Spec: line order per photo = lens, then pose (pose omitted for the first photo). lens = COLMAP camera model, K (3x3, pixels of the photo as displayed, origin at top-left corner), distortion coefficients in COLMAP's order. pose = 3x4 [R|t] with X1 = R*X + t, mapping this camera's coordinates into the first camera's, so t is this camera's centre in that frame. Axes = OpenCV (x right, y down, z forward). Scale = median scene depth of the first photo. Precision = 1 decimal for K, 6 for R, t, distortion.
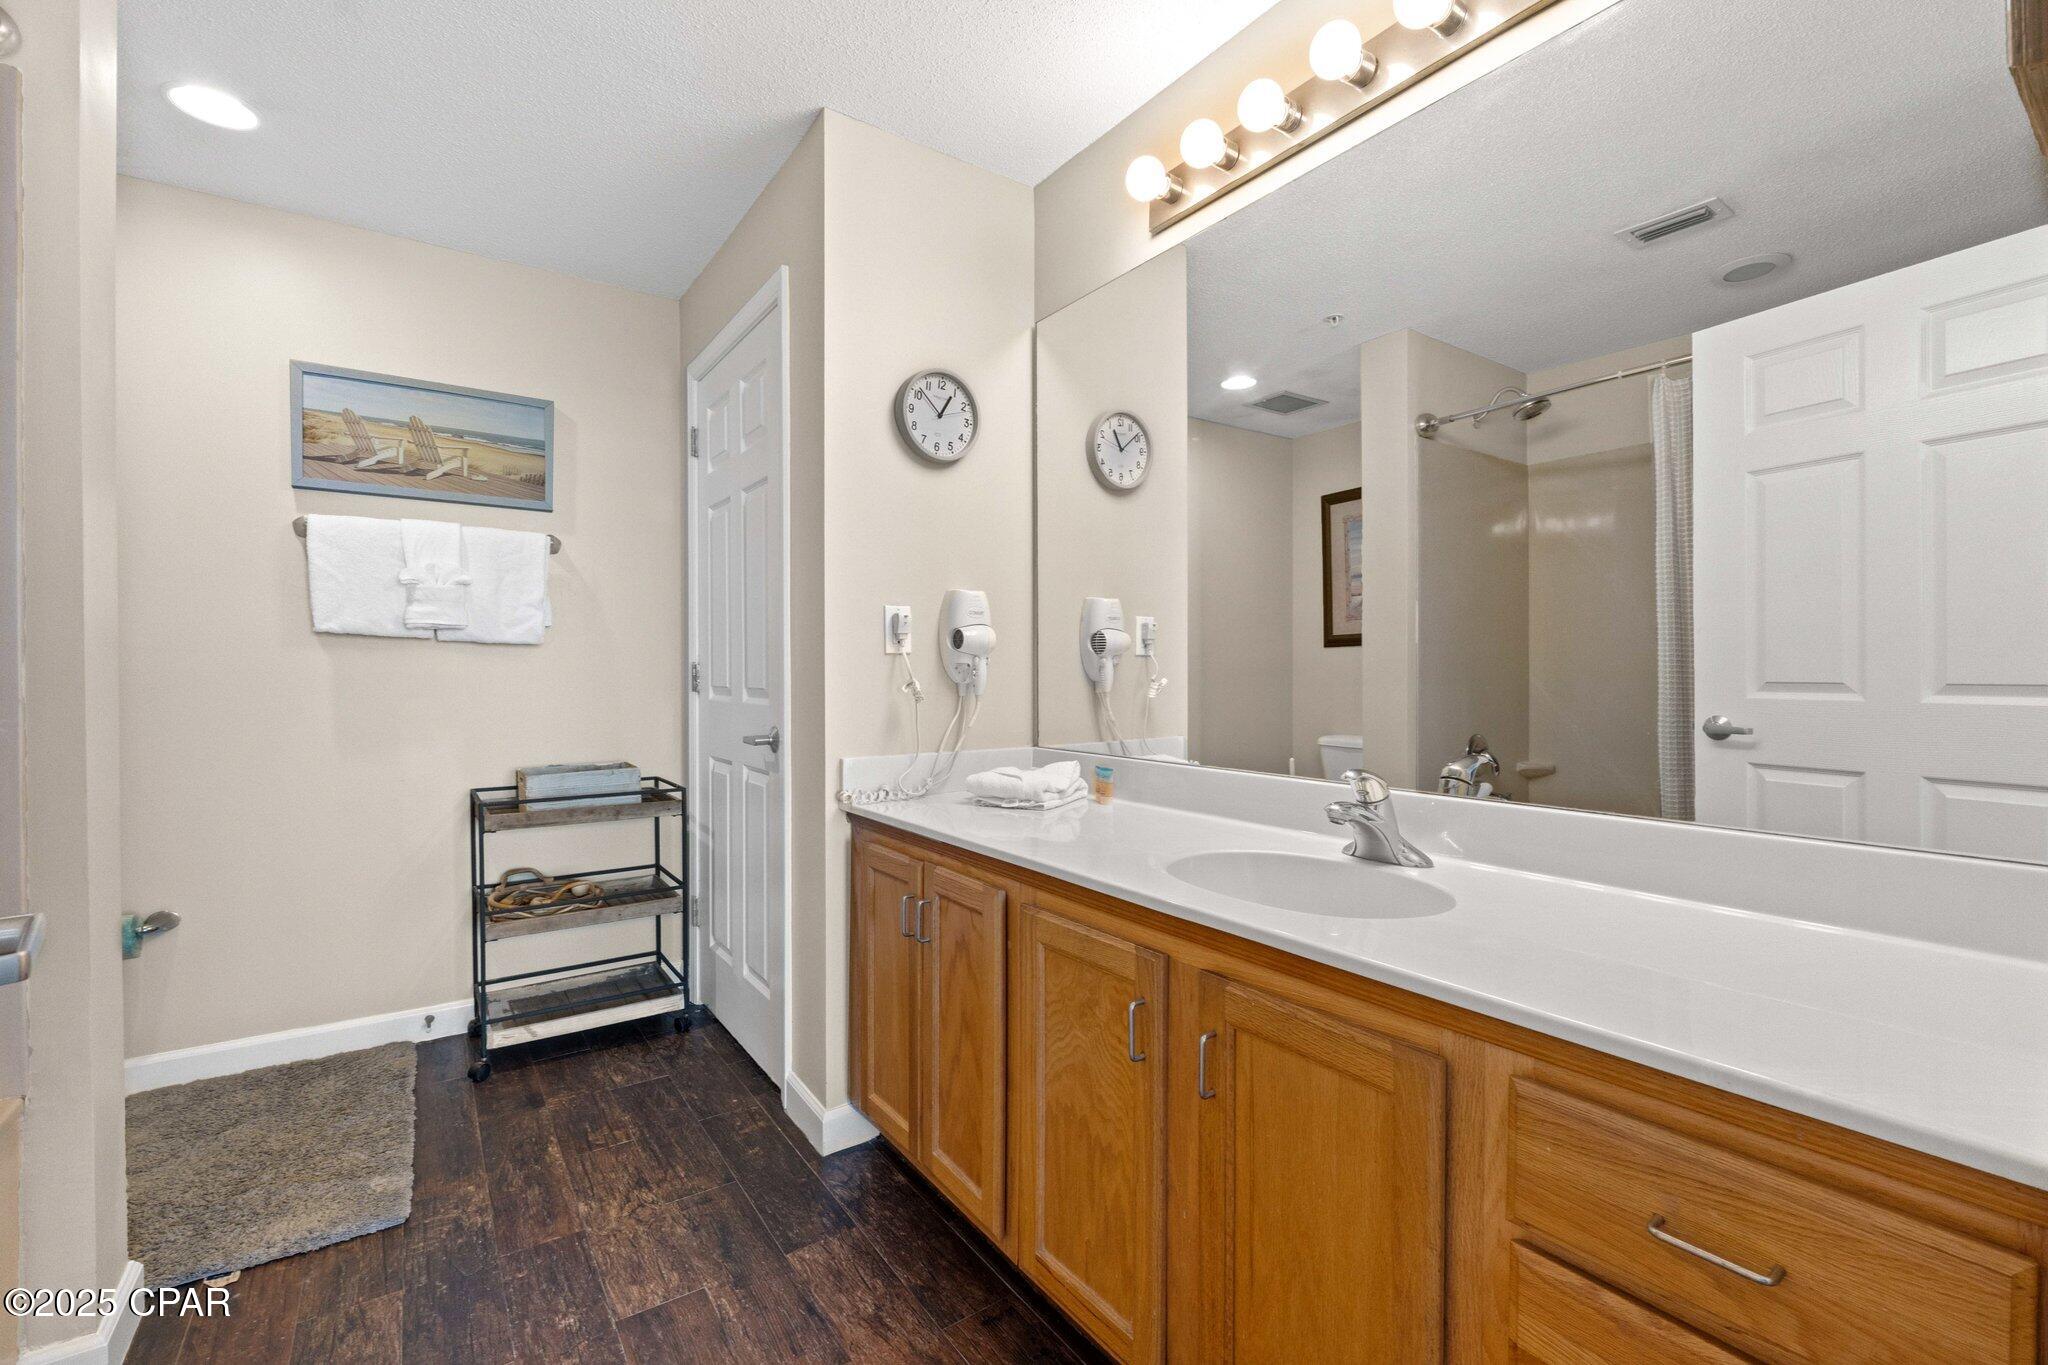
lens RADIAL K [[870.6, 0, 1024.7], [0, 870.6, 679.0], [0, 0, 1]] dist [-0.008399, 0.000705]
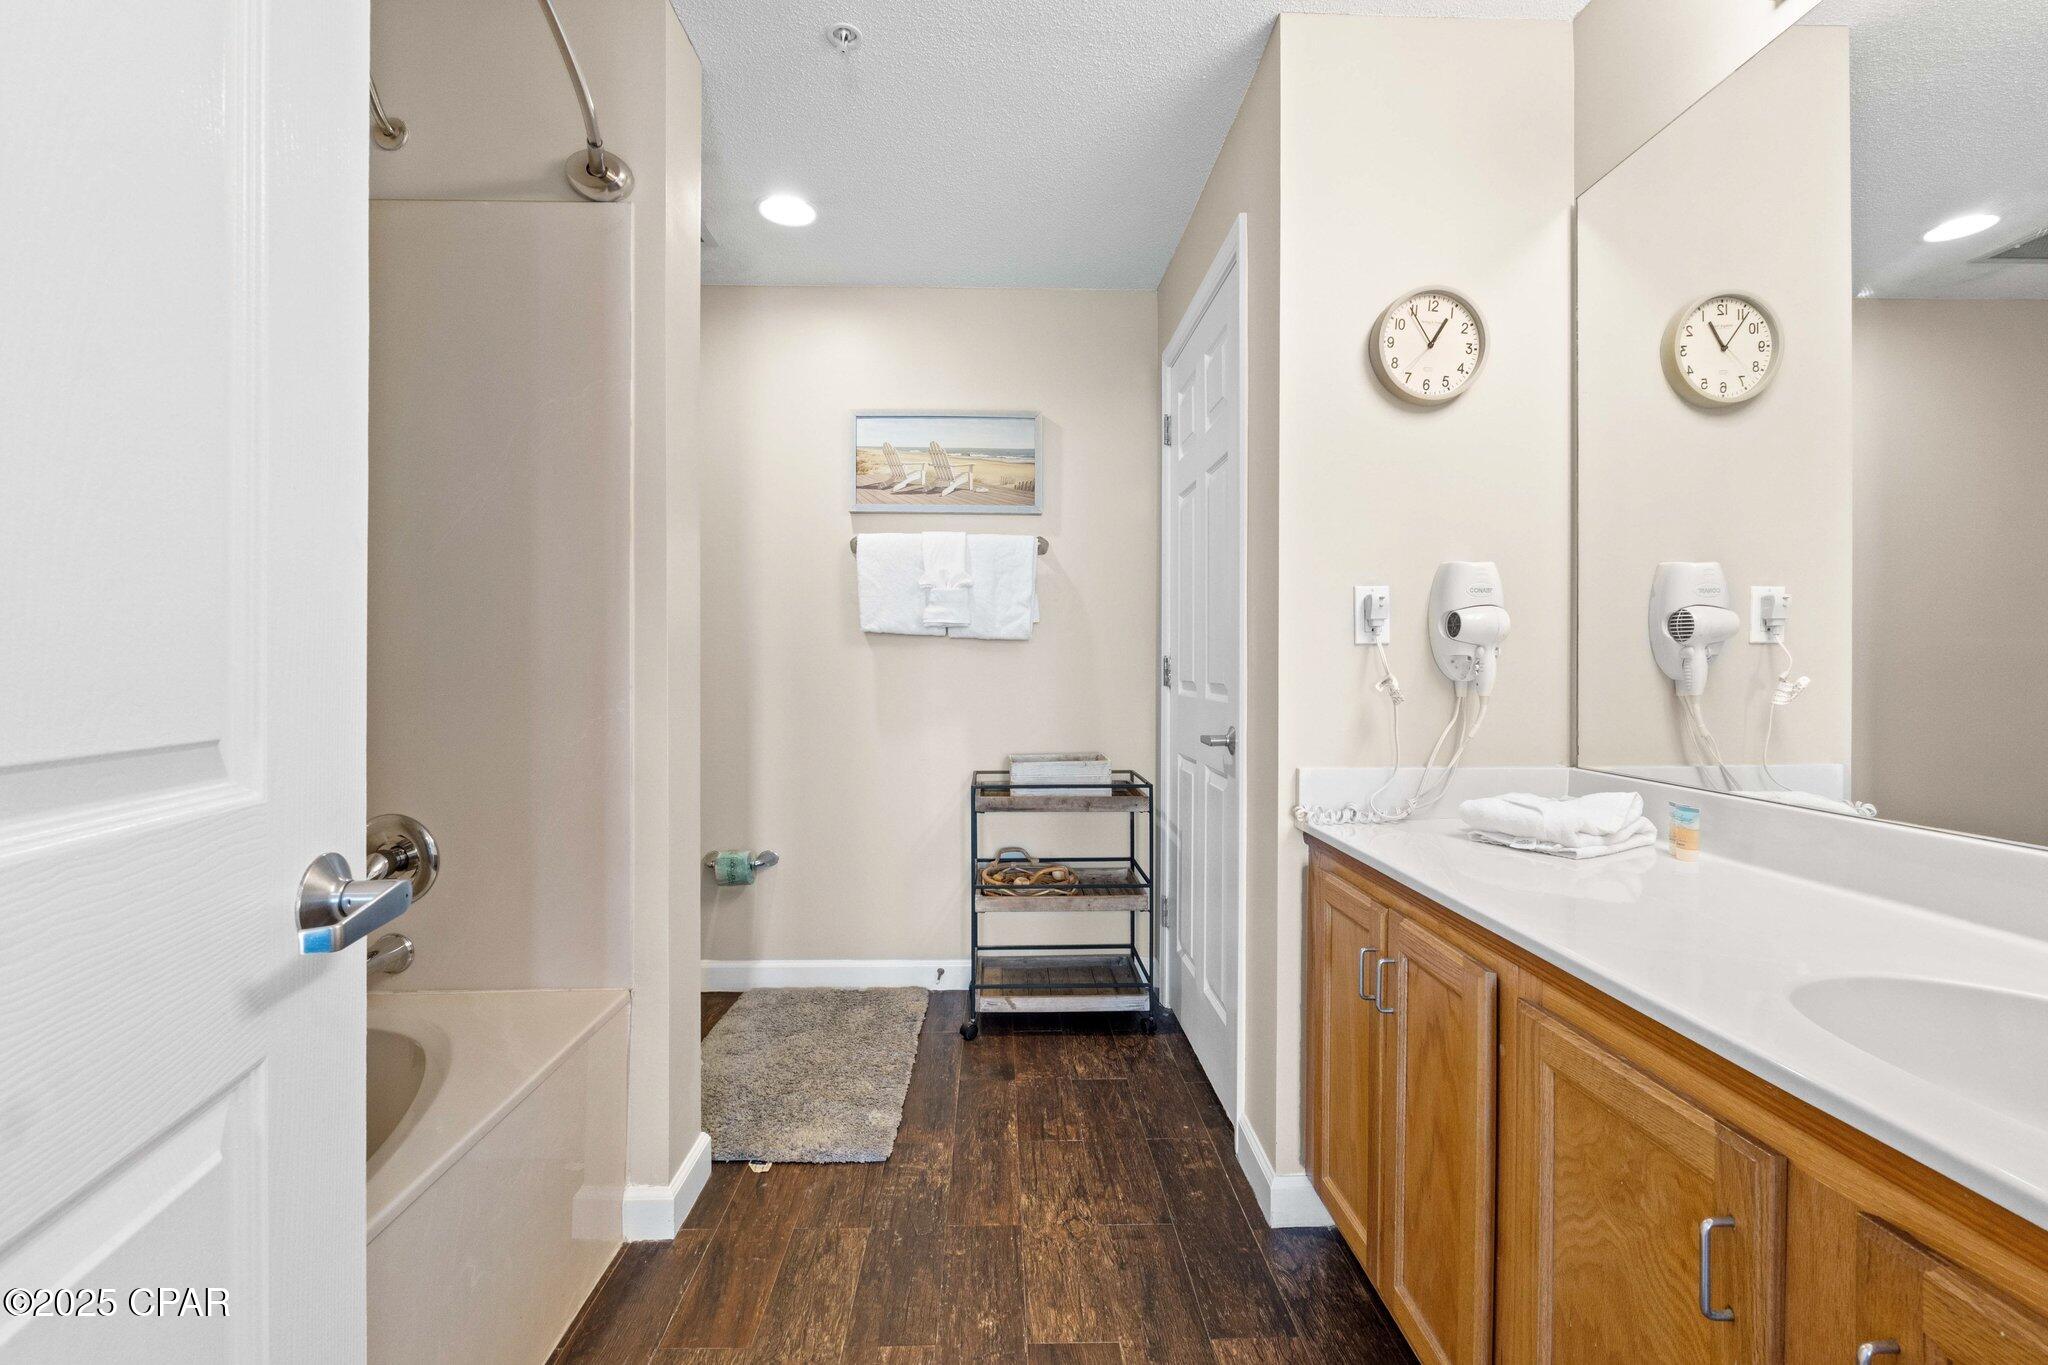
lens RADIAL K [[870.6, 0, 1016.6], [0, 870.6, 670.8], [0, 0, 1]] dist [-0.008399, 0.000705]
pose [[0.831851, 0.005097, -0.554976, 0.029836], [-0.006612, 0.999978, -0.000728, -0.001059], [0.554960, 0.004275, 0.831866, 0.127483]]
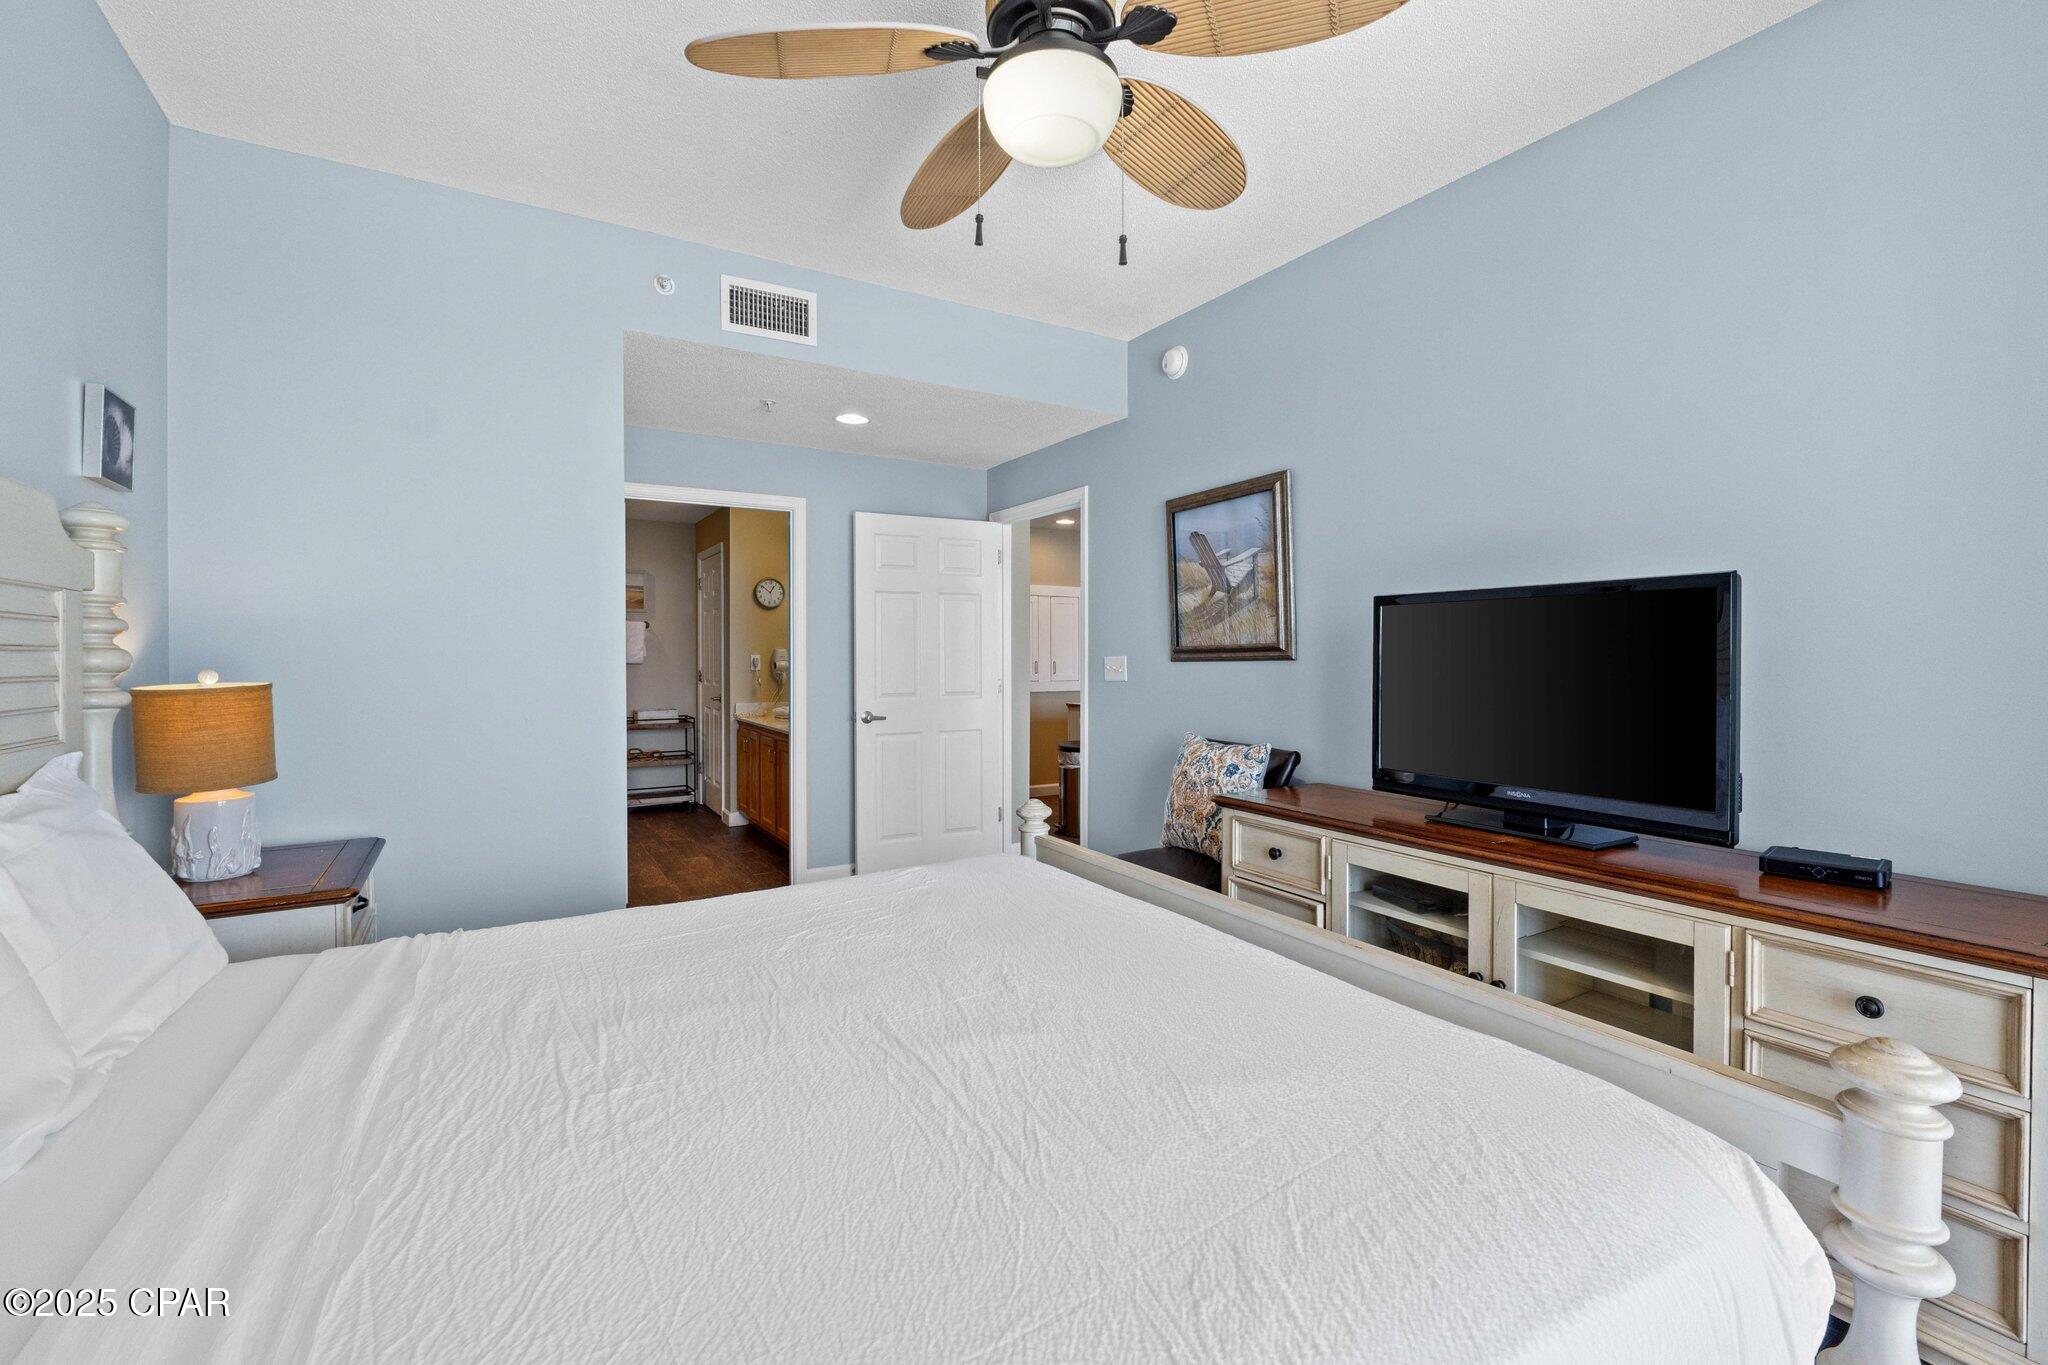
lens RADIAL K [[870.6, 0, 1025.0], [0, 870.6, 676.4], [0, 0, 1]] dist [-0.008399, 0.000705]
pose [[0.997606, 0.005165, -0.068963, 1.002917], [-0.004069, 0.999863, 0.016035, -0.060746], [0.069037, -0.015716, 0.997490, -1.984467]]
